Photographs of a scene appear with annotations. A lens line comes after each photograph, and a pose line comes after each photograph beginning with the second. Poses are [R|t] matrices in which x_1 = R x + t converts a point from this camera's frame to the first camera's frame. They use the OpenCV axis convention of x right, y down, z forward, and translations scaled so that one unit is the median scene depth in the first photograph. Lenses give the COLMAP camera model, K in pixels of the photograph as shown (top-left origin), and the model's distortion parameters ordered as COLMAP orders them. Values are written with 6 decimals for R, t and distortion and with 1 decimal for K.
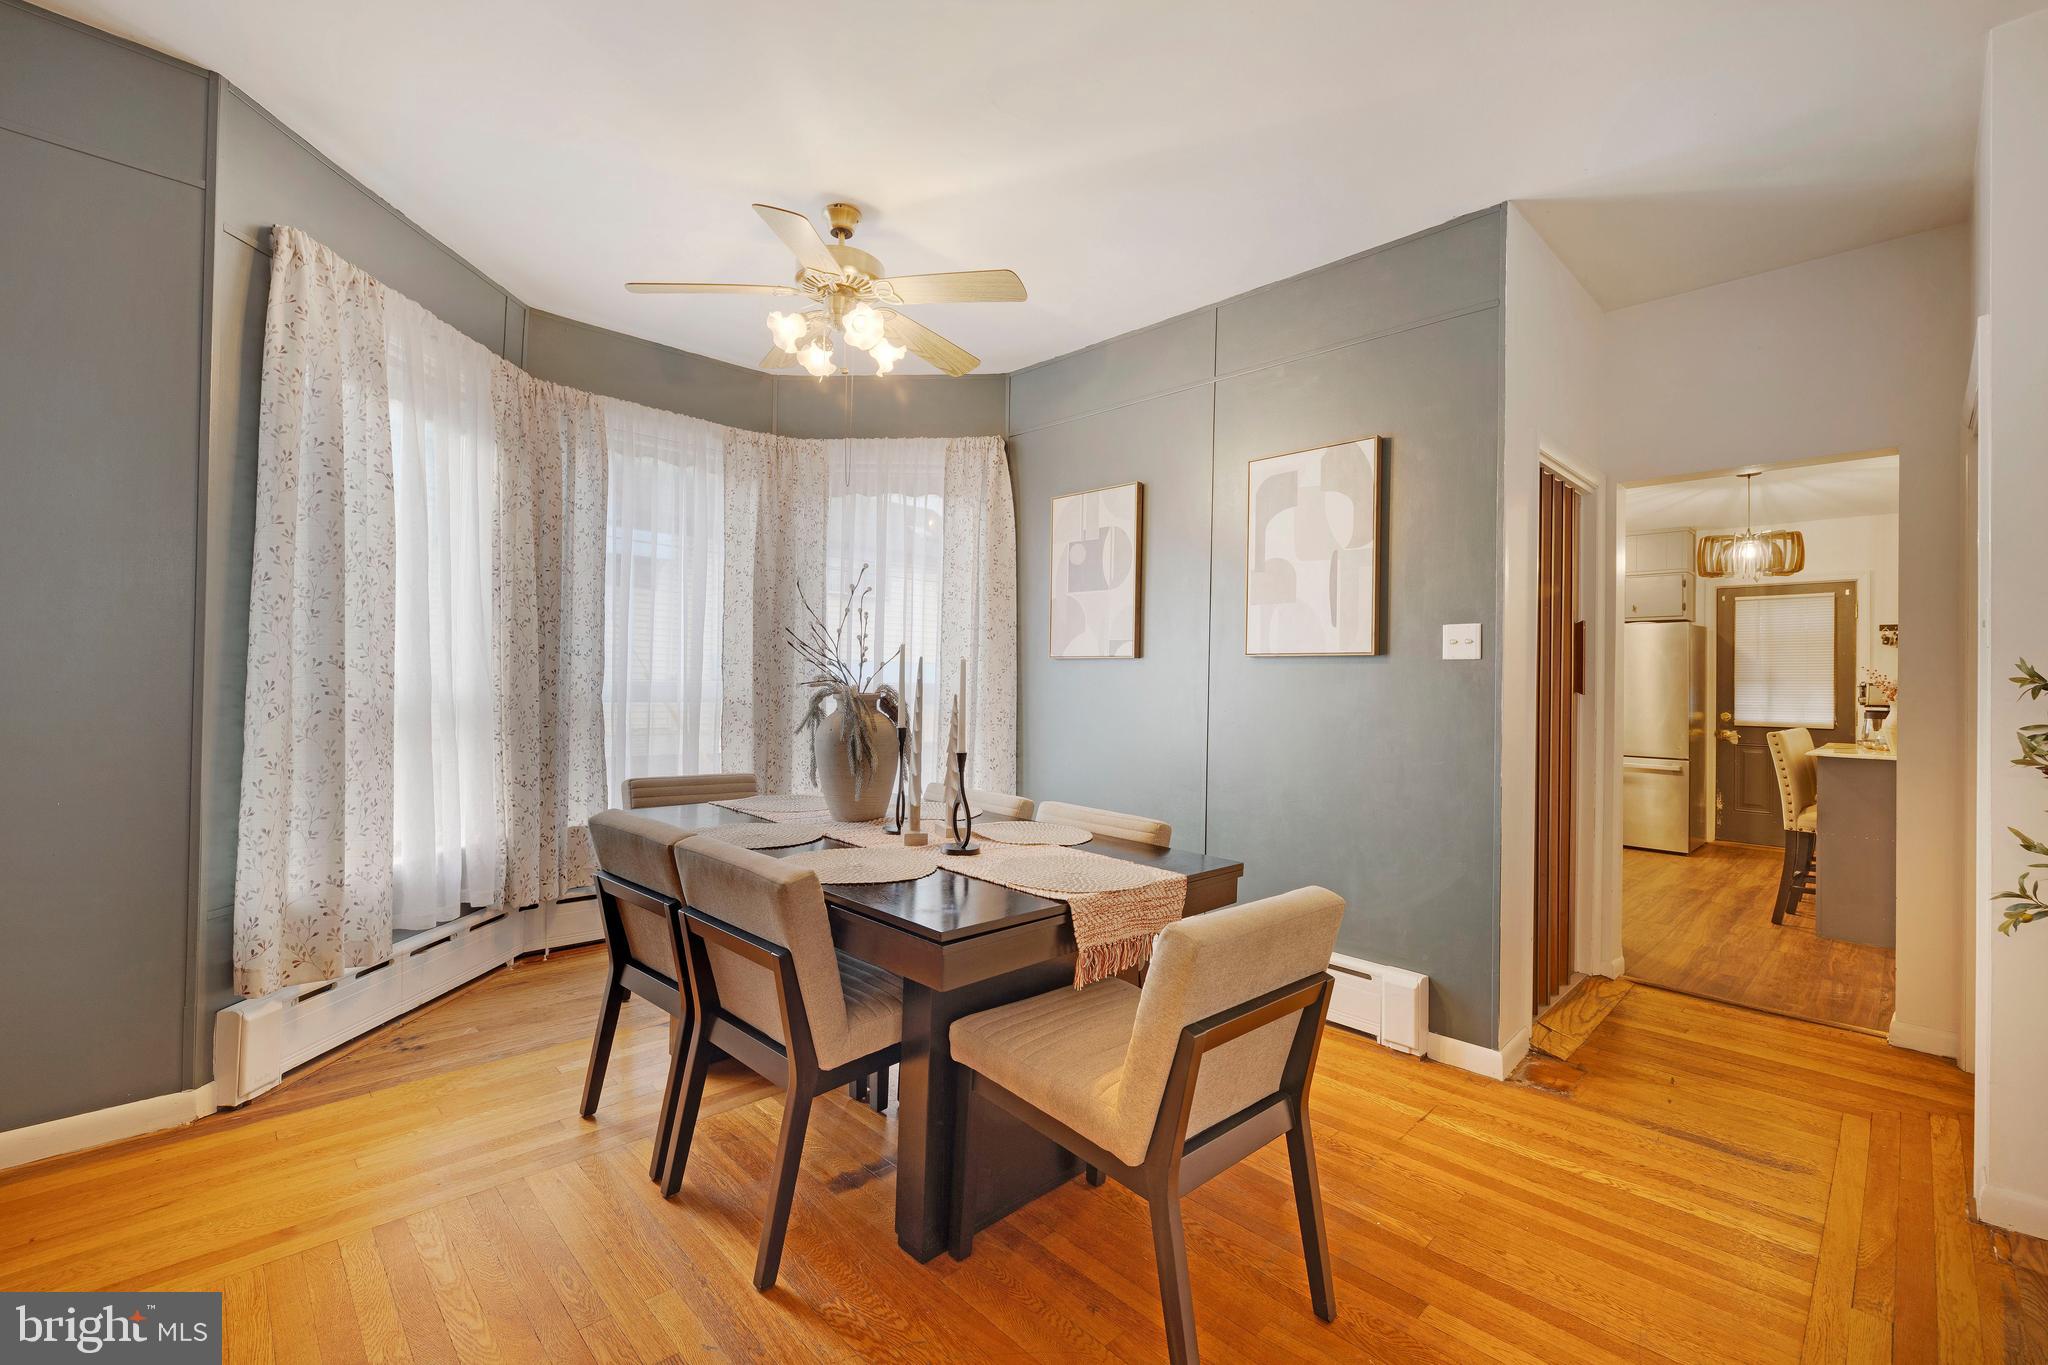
lens RADIAL K [[877.4, 0, 1024.0], [0, 877.4, 682.5], [0, 0, 1]] dist [0.007320, 0.000163]
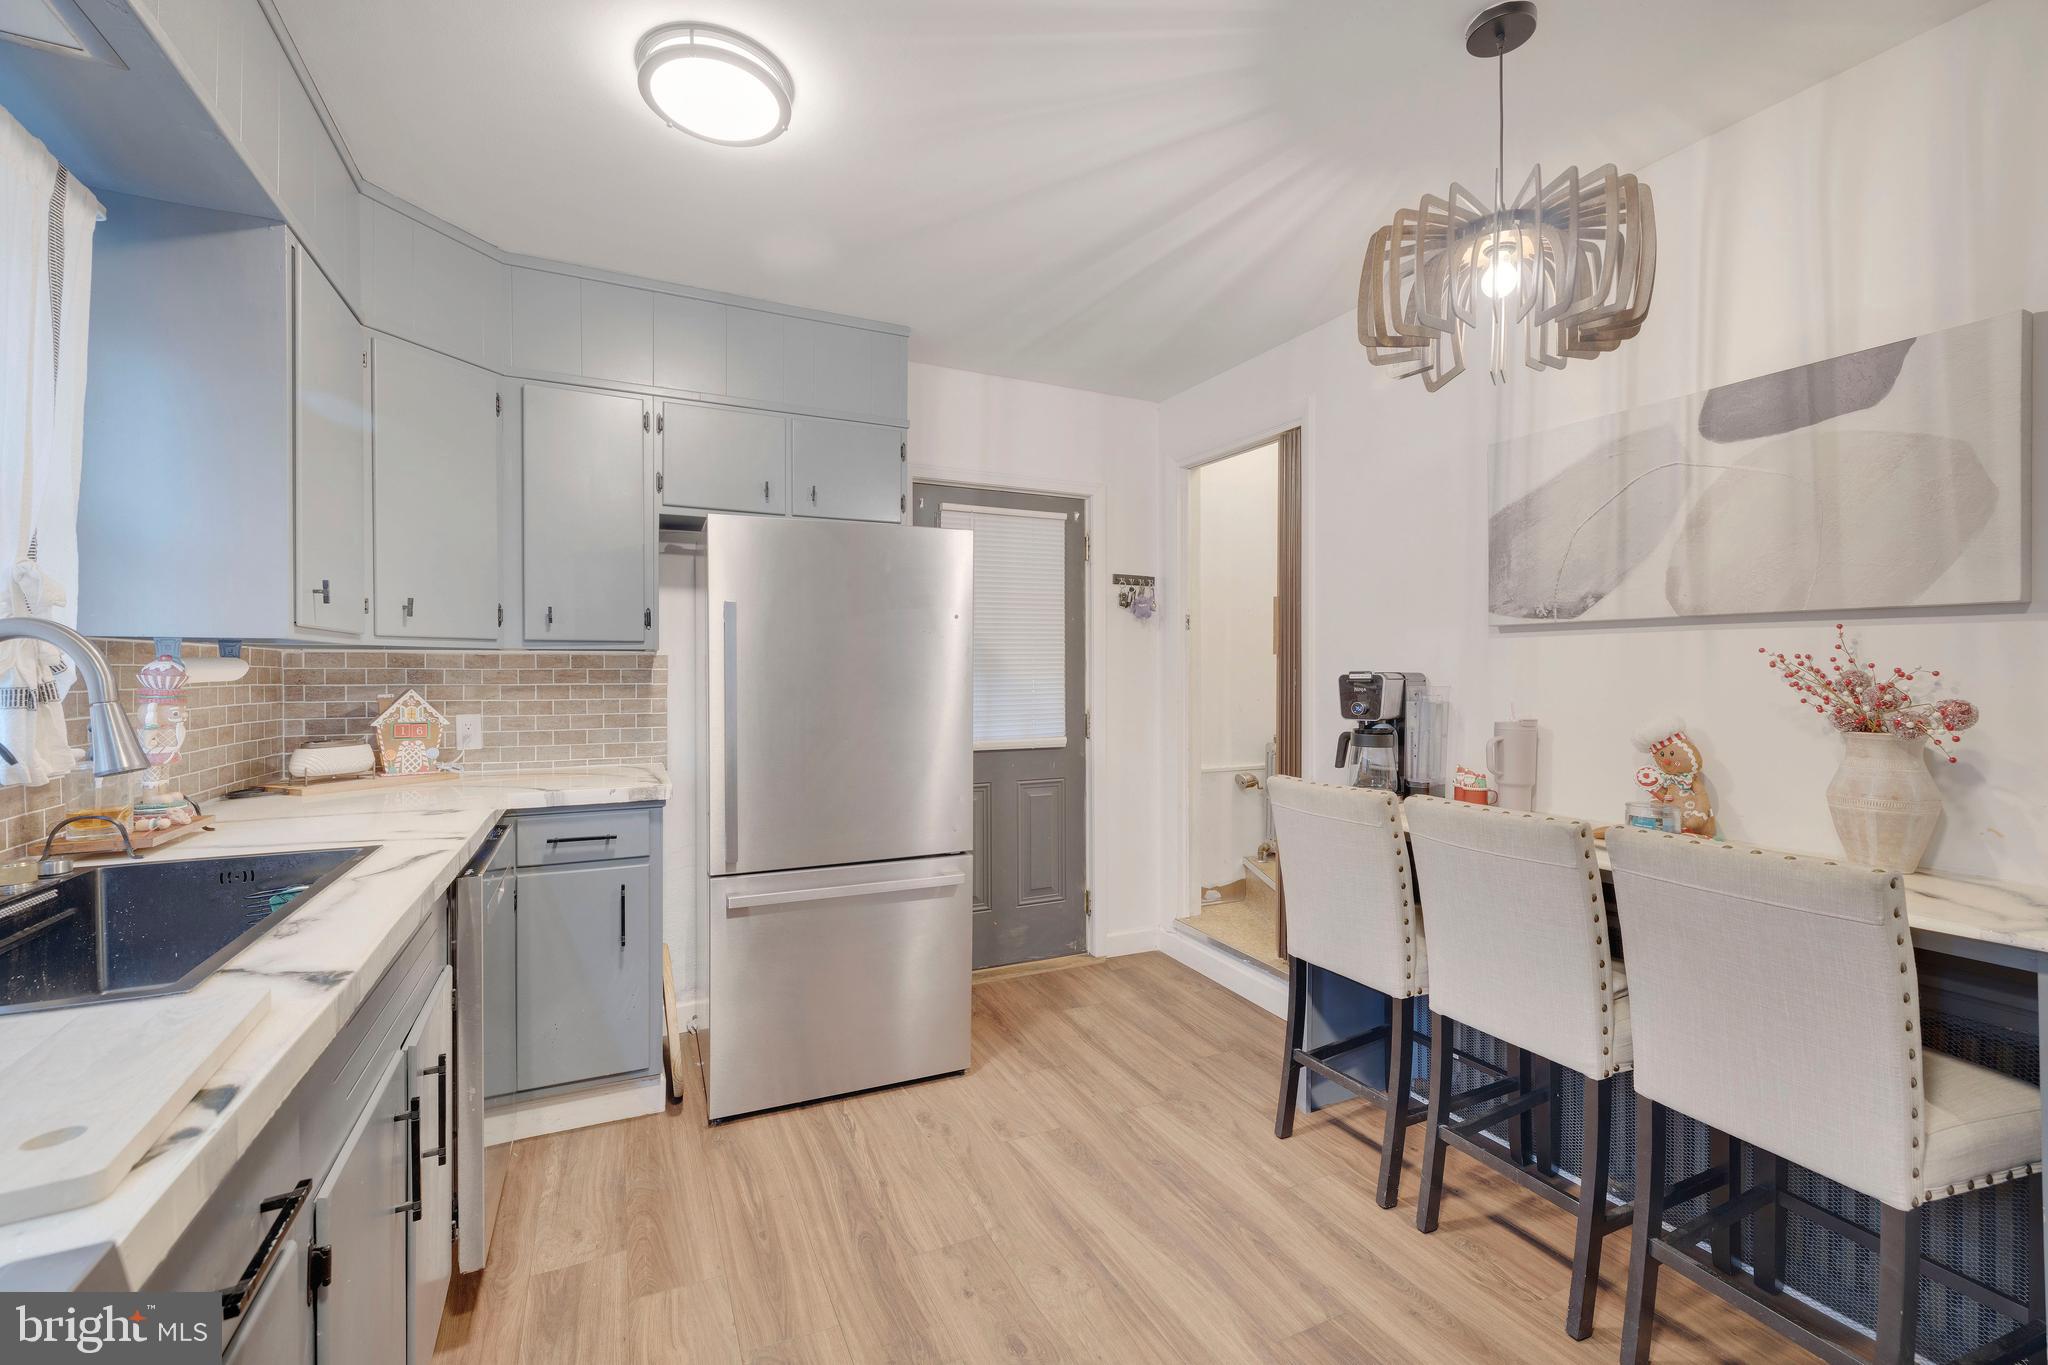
lens RADIAL K [[854.9, 0, 1022.3], [0, 854.9, 675.1], [0, 0, 1]] dist [0.000786, -0.000213]
pose [[0.330587, -0.018796, 0.943588, 0.347101], [0.000557, 0.999805, 0.019721, -0.006161], [-0.943775, -0.005994, 0.330533, 0.782735]]
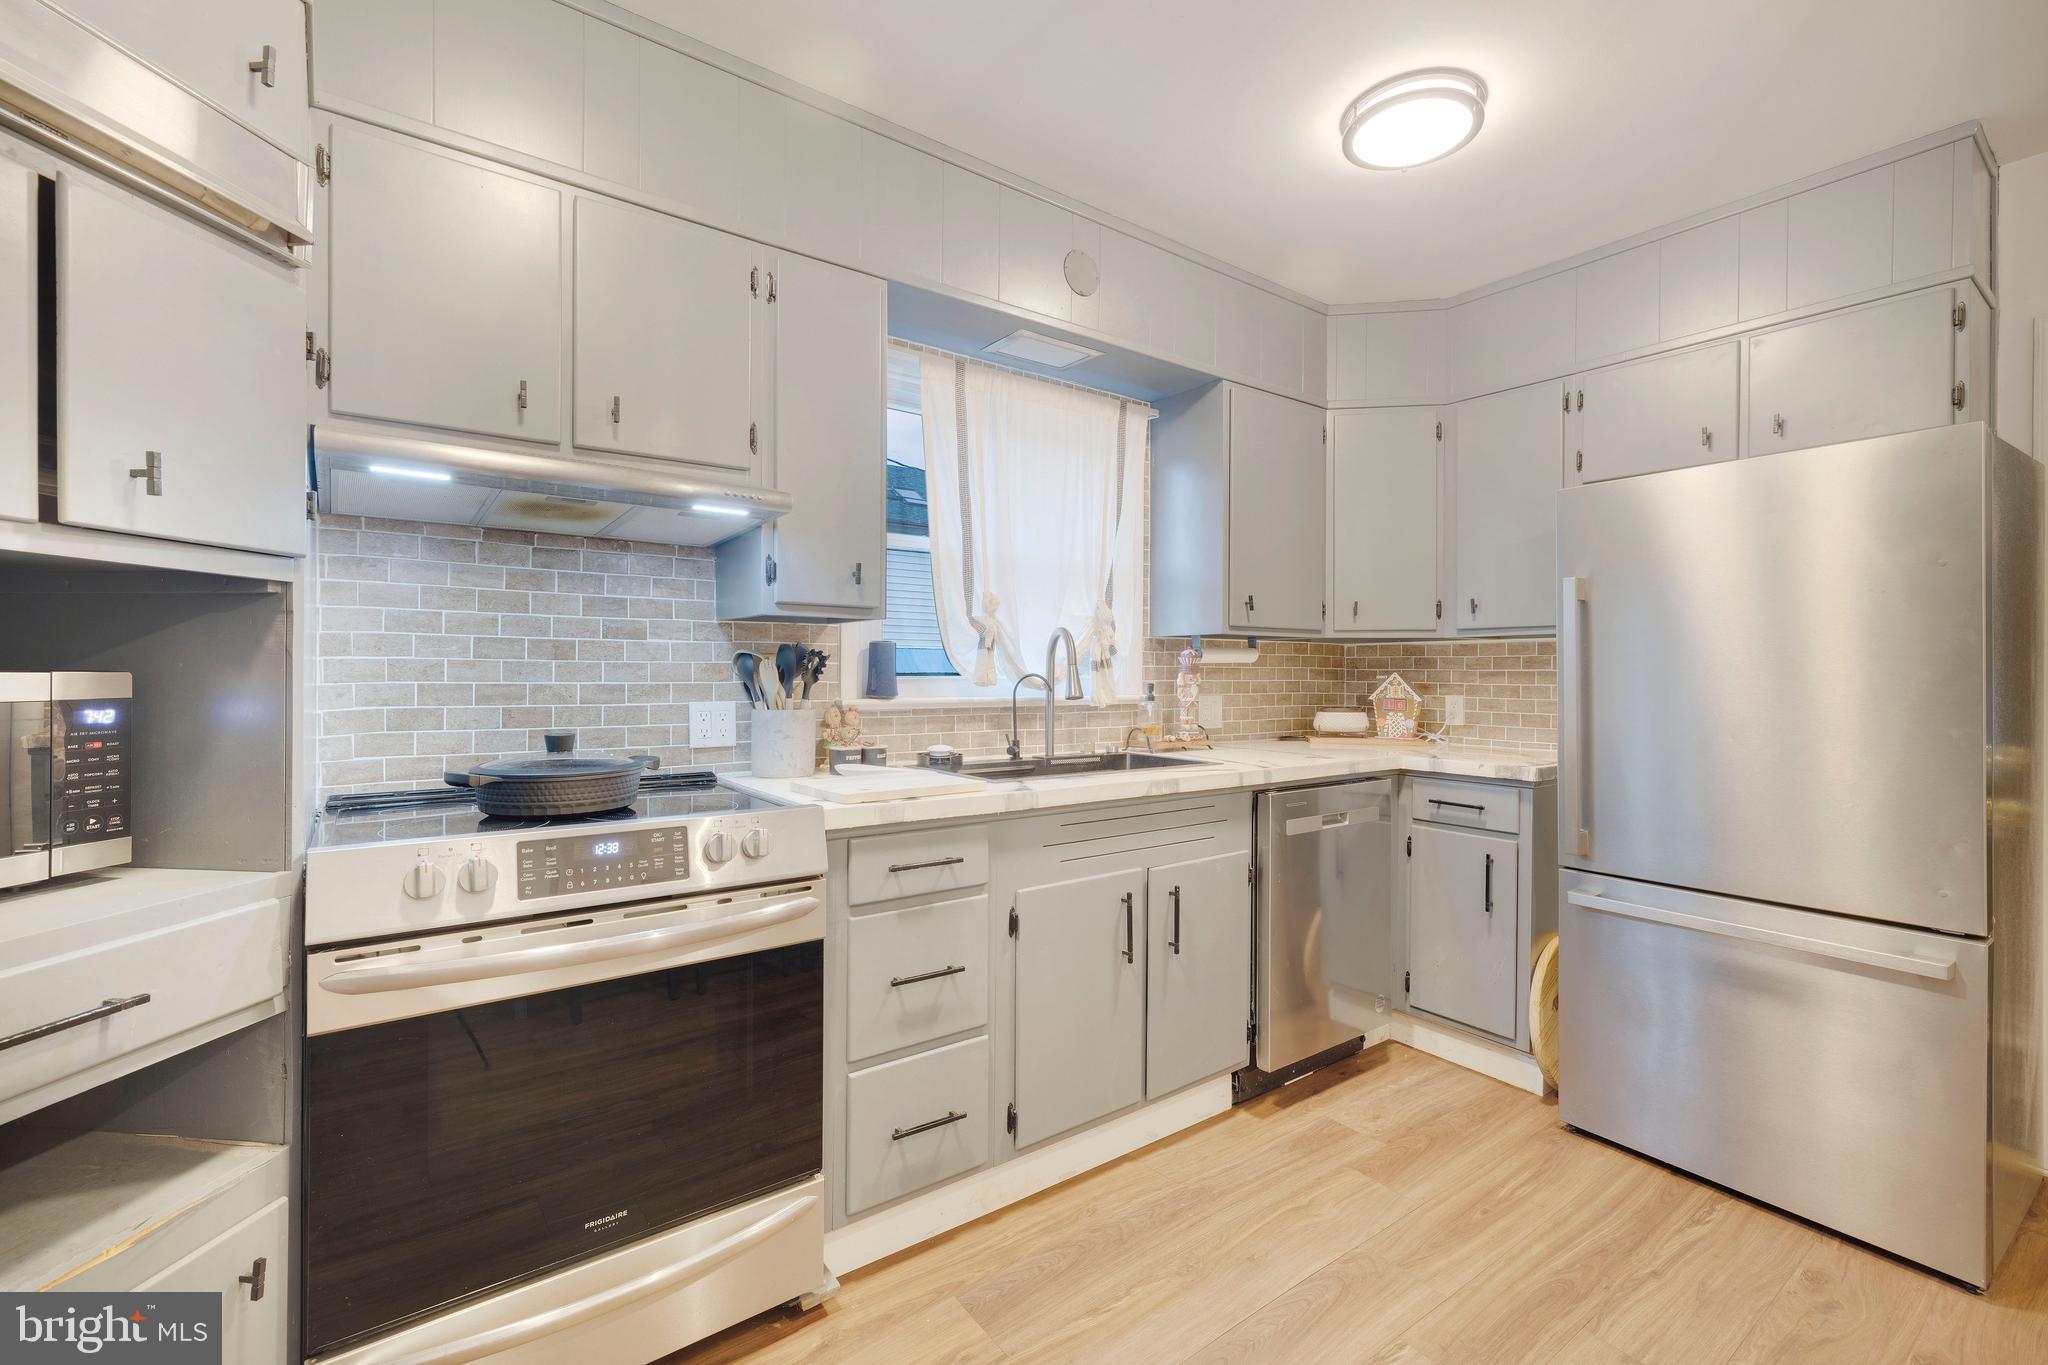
lens RADIAL K [[879.1, 0, 1024.1], [0, 879.1, 673.9], [0, 0, 1]] dist [0.003203, 0.000230]
pose [[0.988906, -0.008310, -0.148312, 0.474183], [0.009191, 0.999944, 0.005258, 0.003401], [0.148260, -0.006563, 0.988927, 0.647663]]
